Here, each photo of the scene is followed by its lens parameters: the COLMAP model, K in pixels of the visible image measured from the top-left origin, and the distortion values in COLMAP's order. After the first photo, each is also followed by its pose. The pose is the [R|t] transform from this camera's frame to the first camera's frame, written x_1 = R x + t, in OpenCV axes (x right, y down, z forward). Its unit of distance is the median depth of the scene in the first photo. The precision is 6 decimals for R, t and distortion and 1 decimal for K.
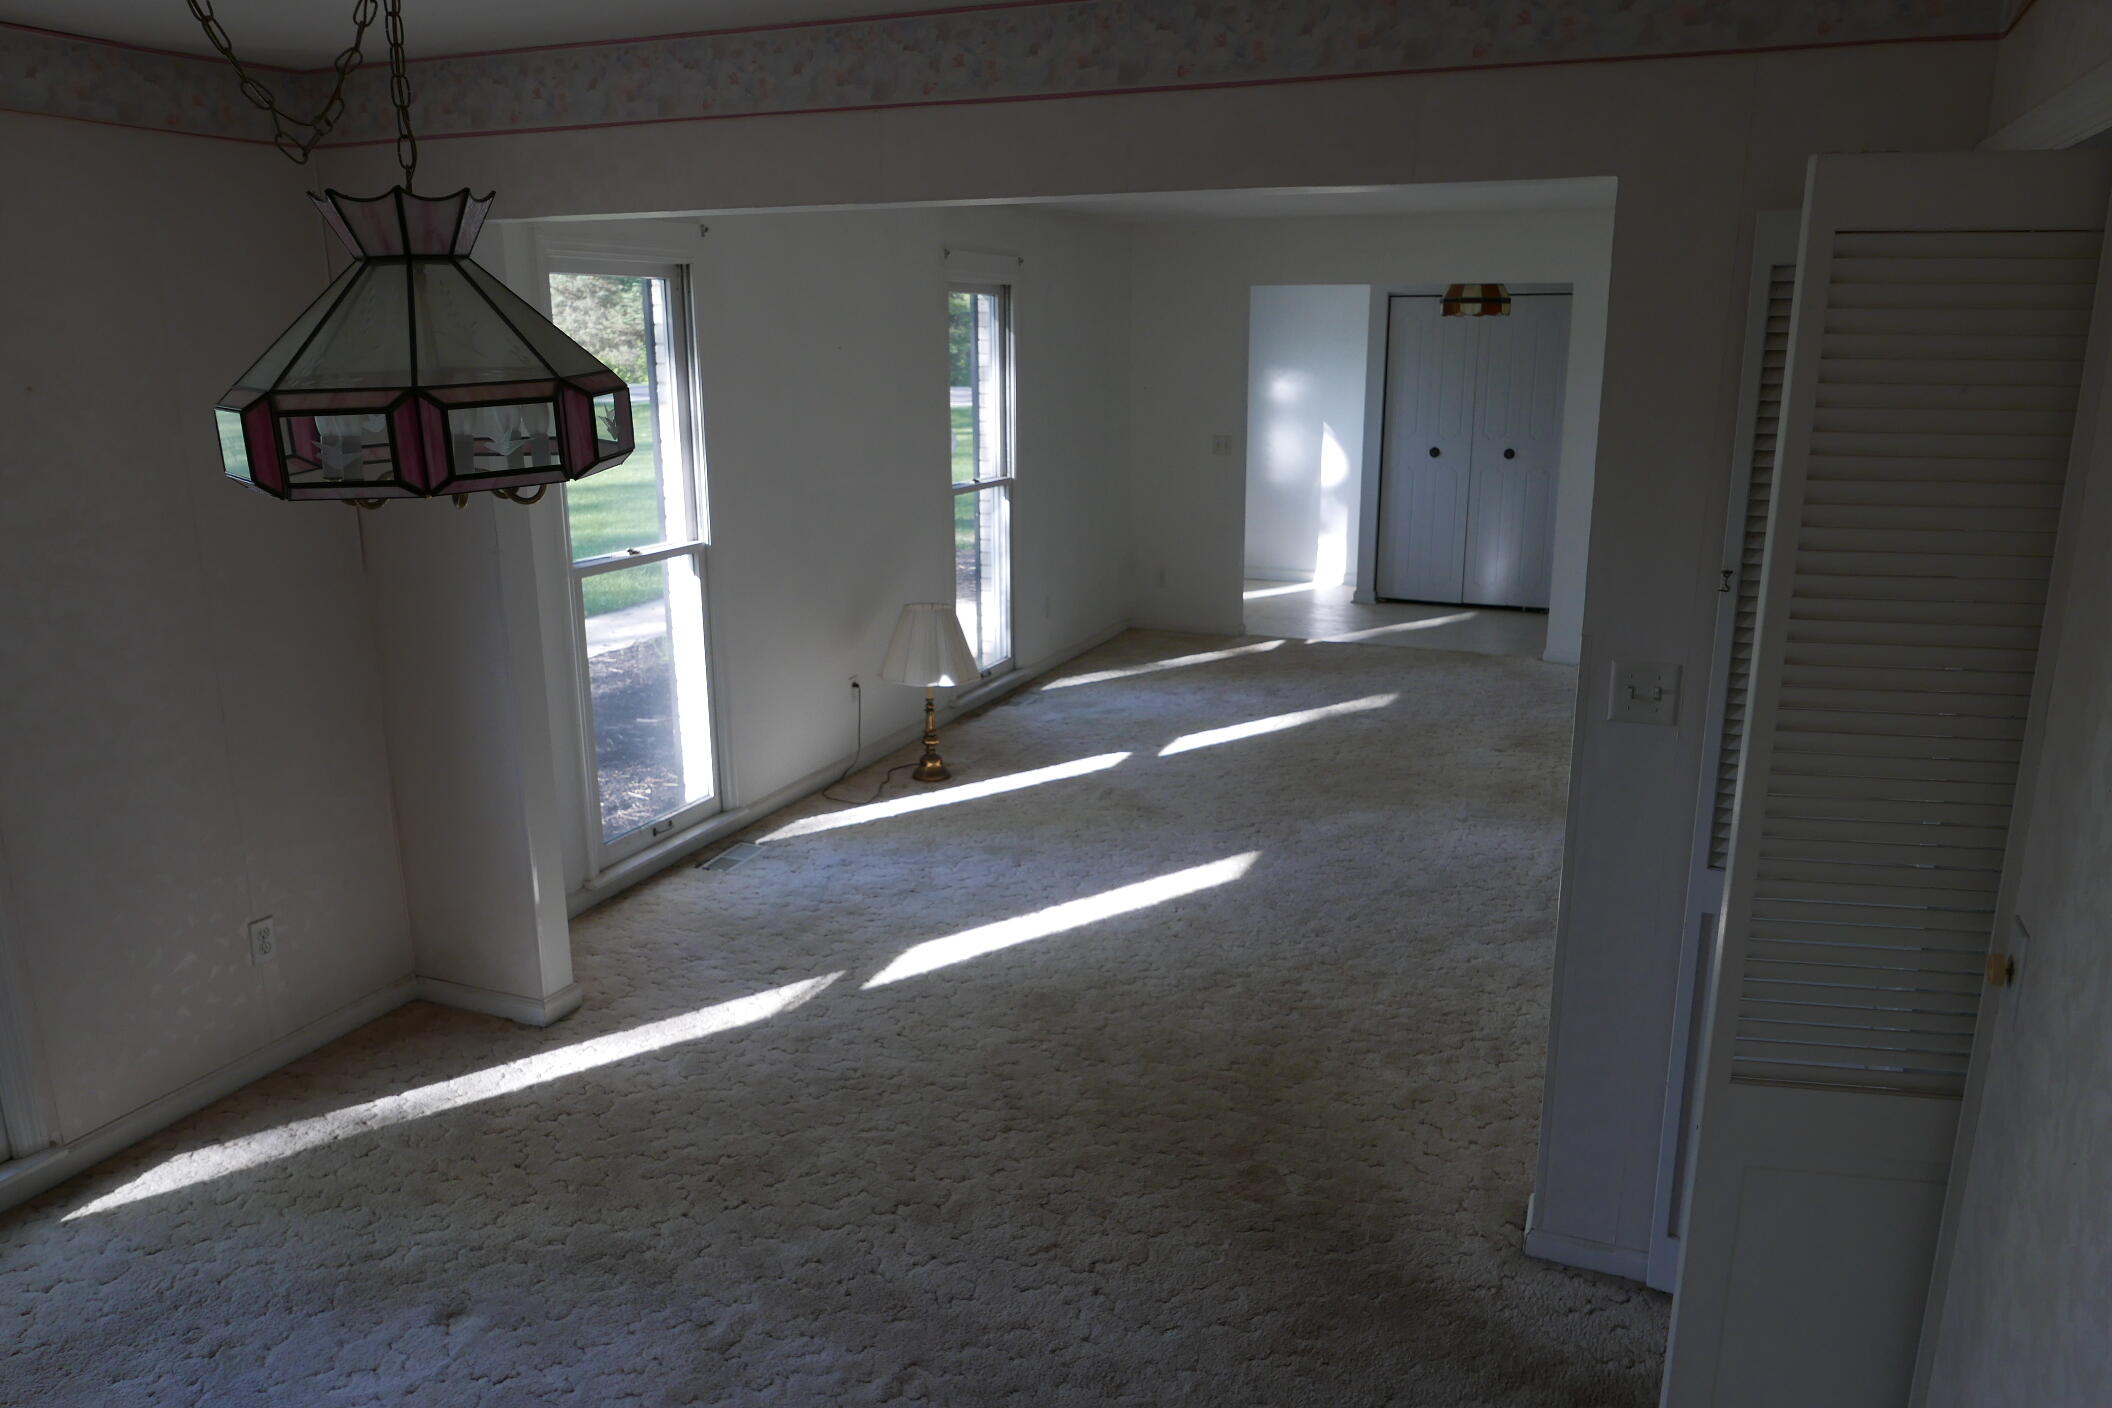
lens RADIAL K [[1465.4, 0, 1052.4], [0, 1465.4, 710.9], [0, 0, 1]] dist [-0.025229, 0.009636]
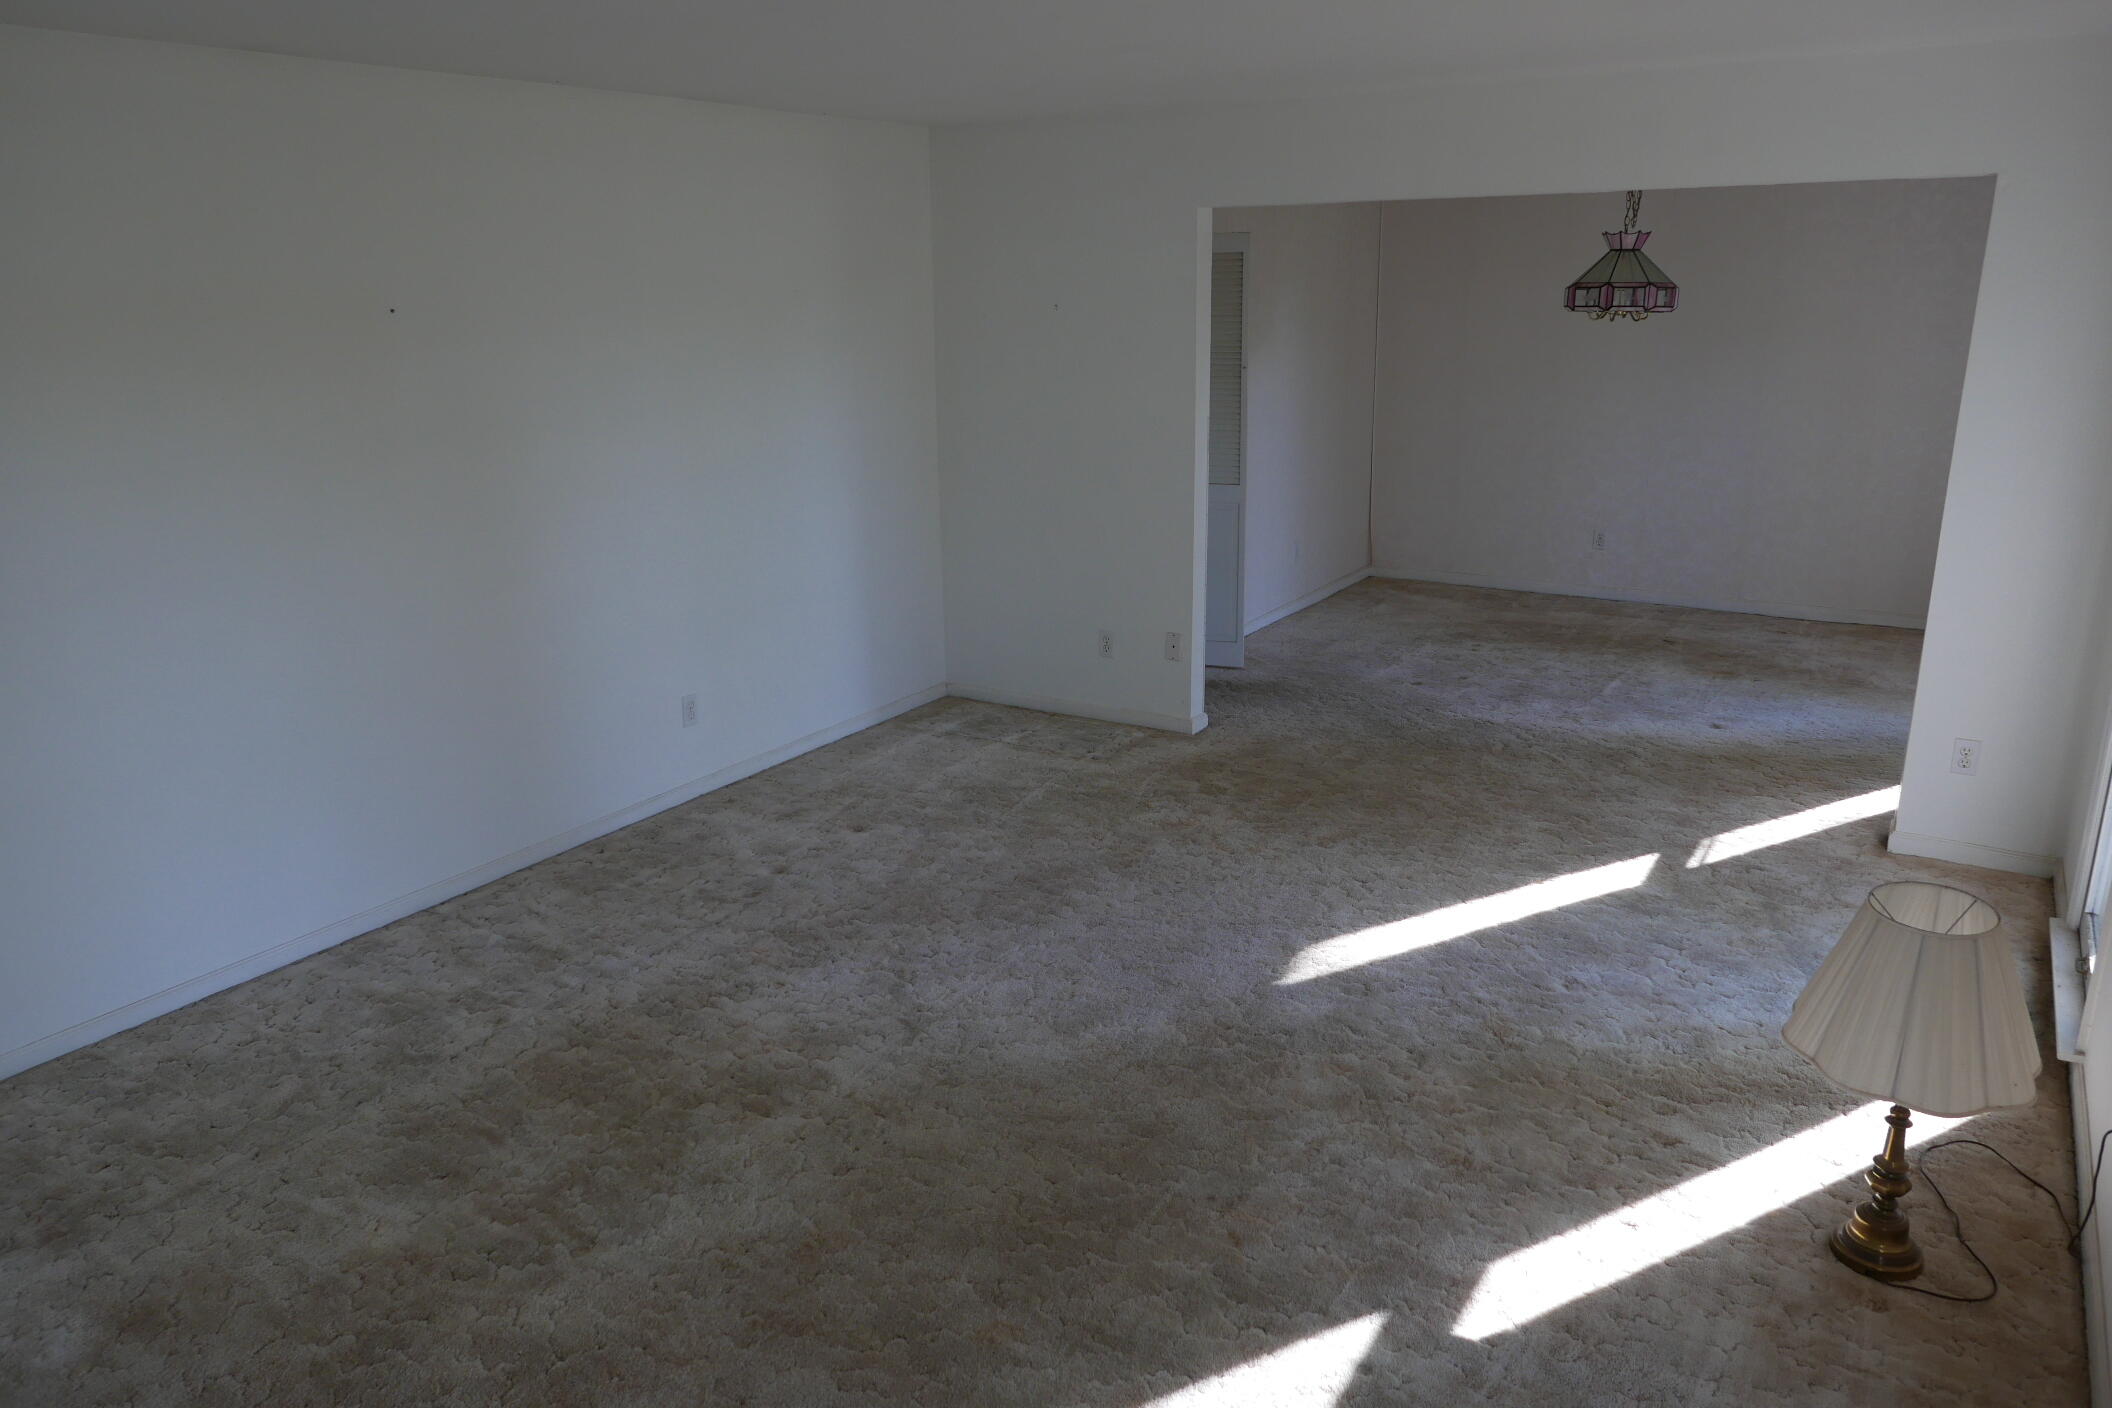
lens RADIAL K [[1465.4, 0, 1052.4], [0, 1465.4, 710.9], [0, 0, 1]] dist [-0.025229, 0.009636]
pose [[-0.988909, -0.027318, 0.145988, 0.140945], [0.053357, 0.851975, 0.520857, -0.430009], [-0.138606, 0.522870, -0.841068, 1.612377]]
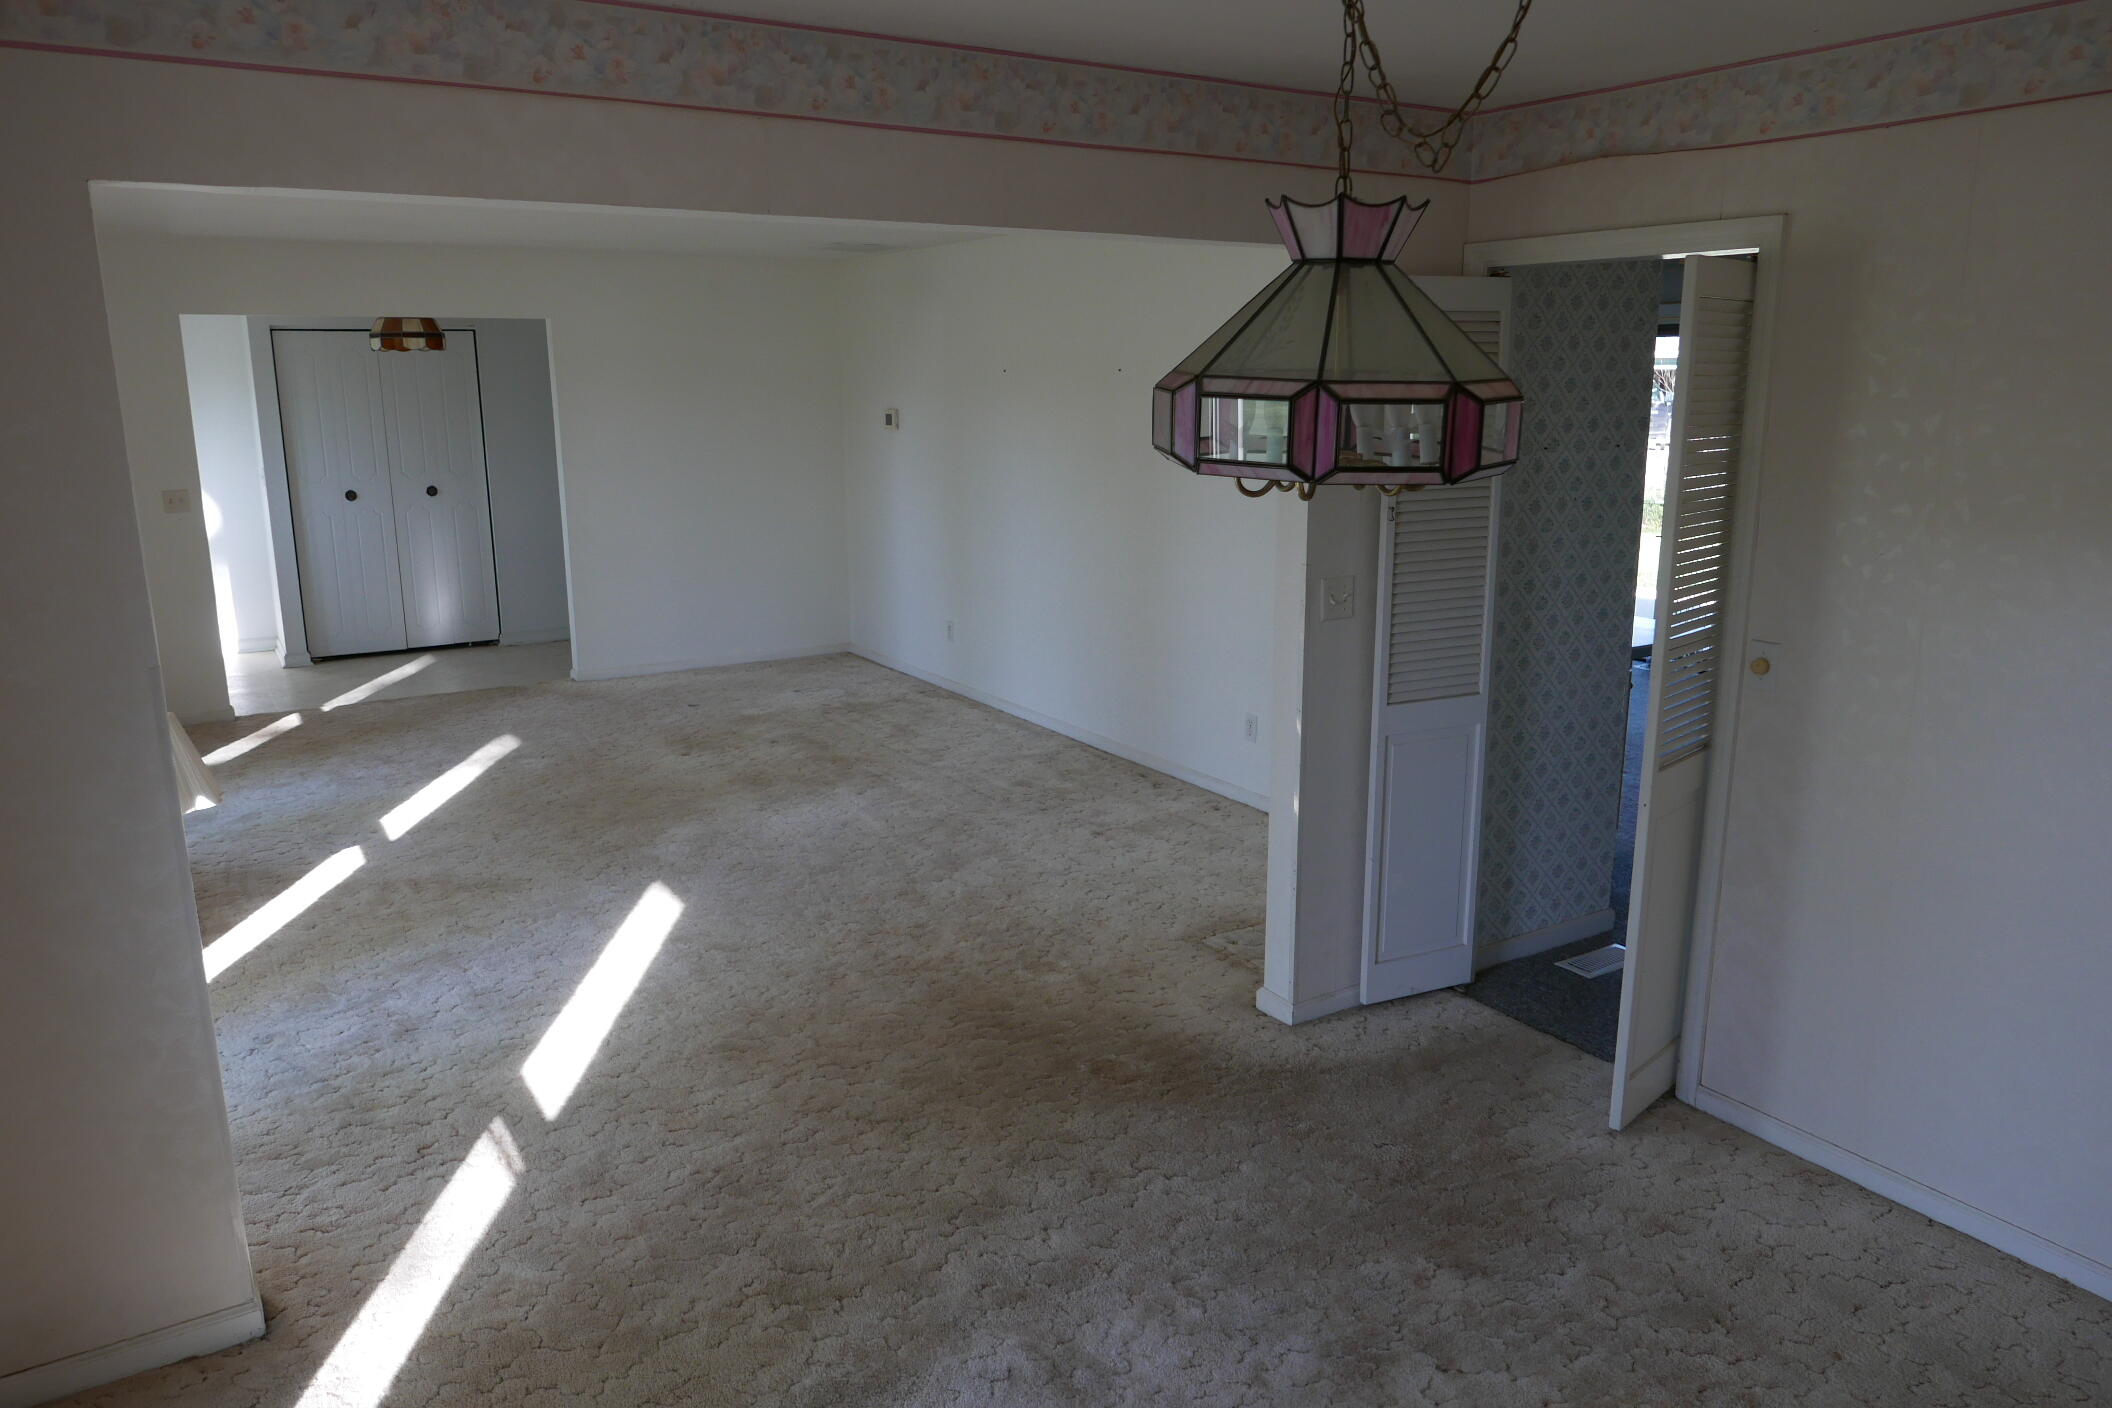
lens RADIAL K [[1465.4, 0, 1052.4], [0, 1465.4, 710.9], [0, 0, 1]] dist [-0.025229, 0.009636]
pose [[0.566496, -0.185007, 0.803028, -0.493686], [0.208018, 0.975019, 0.077886, -0.039152], [-0.797378, 0.122922, 0.590829, 0.193897]]
